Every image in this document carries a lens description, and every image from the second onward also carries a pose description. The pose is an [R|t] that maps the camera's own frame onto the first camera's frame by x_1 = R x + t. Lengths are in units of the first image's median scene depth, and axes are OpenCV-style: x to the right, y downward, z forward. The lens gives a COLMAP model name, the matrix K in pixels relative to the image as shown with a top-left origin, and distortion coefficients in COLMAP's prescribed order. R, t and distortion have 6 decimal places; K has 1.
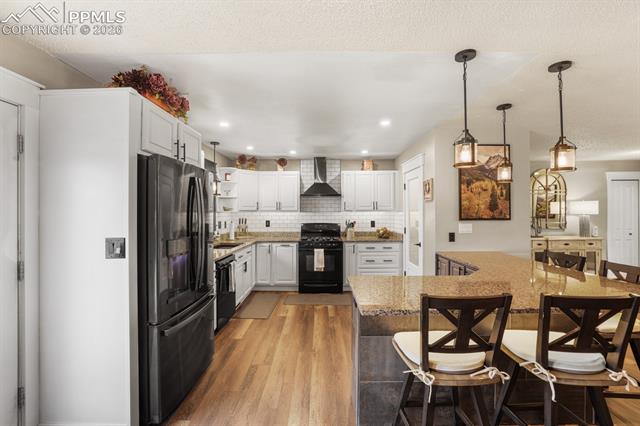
lens RADIAL K [[277.5, 0, 317.5], [0, 277.5, 209.9], [0, 0, 1]] dist [-0.036400, 0.010665]
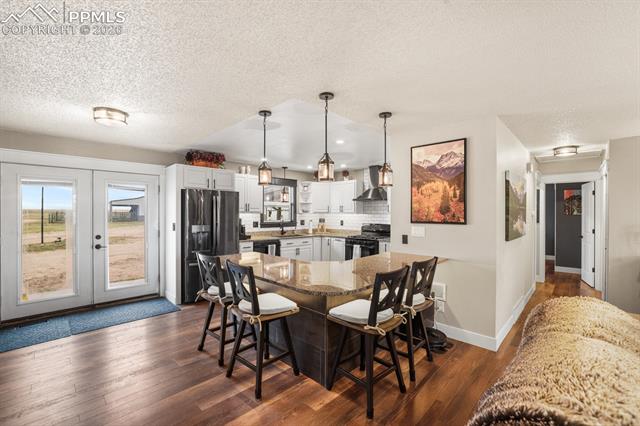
lens RADIAL K [[277.5, 0, 314.8], [0, 277.5, 213.0], [0, 0, 1]] dist [-0.036400, 0.010665]
pose [[0.716684, 0.004981, -0.697380, 0.682255], [-0.001600, 0.999984, 0.005498, -0.002587], [0.697396, -0.002824, 0.716680, 0.024135]]
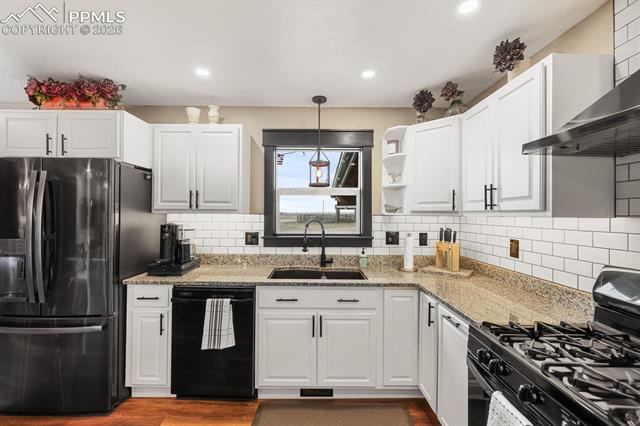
lens RADIAL K [[277.5, 0, 313.4], [0, 277.5, 214.6], [0, 0, 1]] dist [-0.036400, 0.010665]
pose [[0.019525, 0.003073, -0.999805, 0.191748], [-0.002198, 0.999993, 0.003031, 0.006334], [0.999807, 0.002139, 0.019532, 0.830706]]
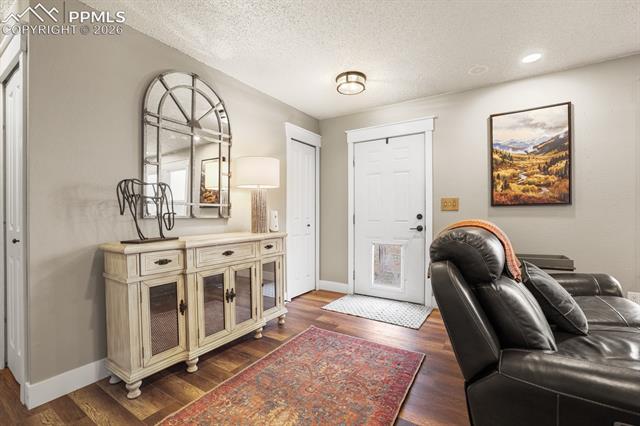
lens RADIAL K [[277.5, 0, 318.8], [0, 277.5, 215.5], [0, 0, 1]] dist [-0.036400, 0.010665]
pose [[0.525032, 0.000203, 0.851082, 0.666701], [-0.005931, 0.999977, 0.003420, 0.070923], [-0.851062, -0.006844, 0.525021, 0.696714]]
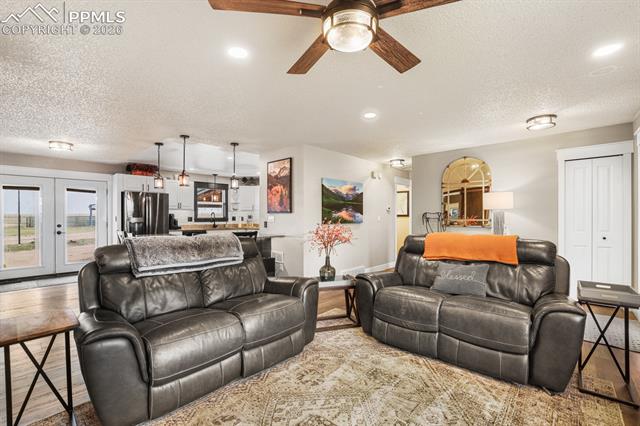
lens RADIAL K [[277.5, 0, 314.6], [0, 277.5, 217.3], [0, 0, 1]] dist [-0.036400, 0.010665]
pose [[0.741904, 0.001966, -0.670503, 1.216469], [0.004256, 0.999962, 0.007642, 0.035258], [0.670493, -0.008523, 0.741867, 0.031689]]
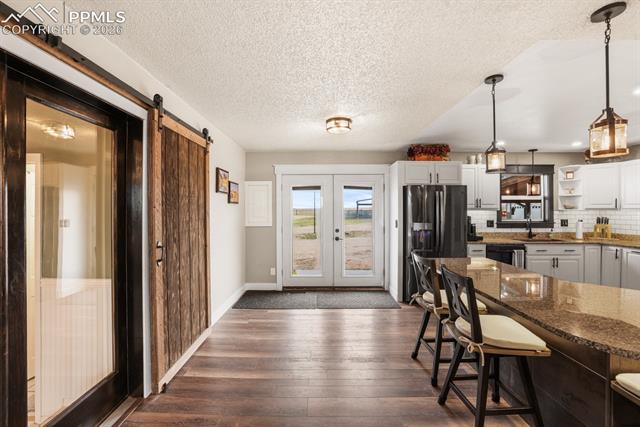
lens RADIAL K [[277.5, 0, 318.4], [0, 277.5, 210.2], [0, 0, 1]] dist [-0.036400, 0.010665]
pose [[0.011299, 0.001348, -0.999935, 0.637742], [0.005418, 0.999984, 0.001410, 0.000853], [0.999921, -0.005433, 0.011291, 0.078349]]
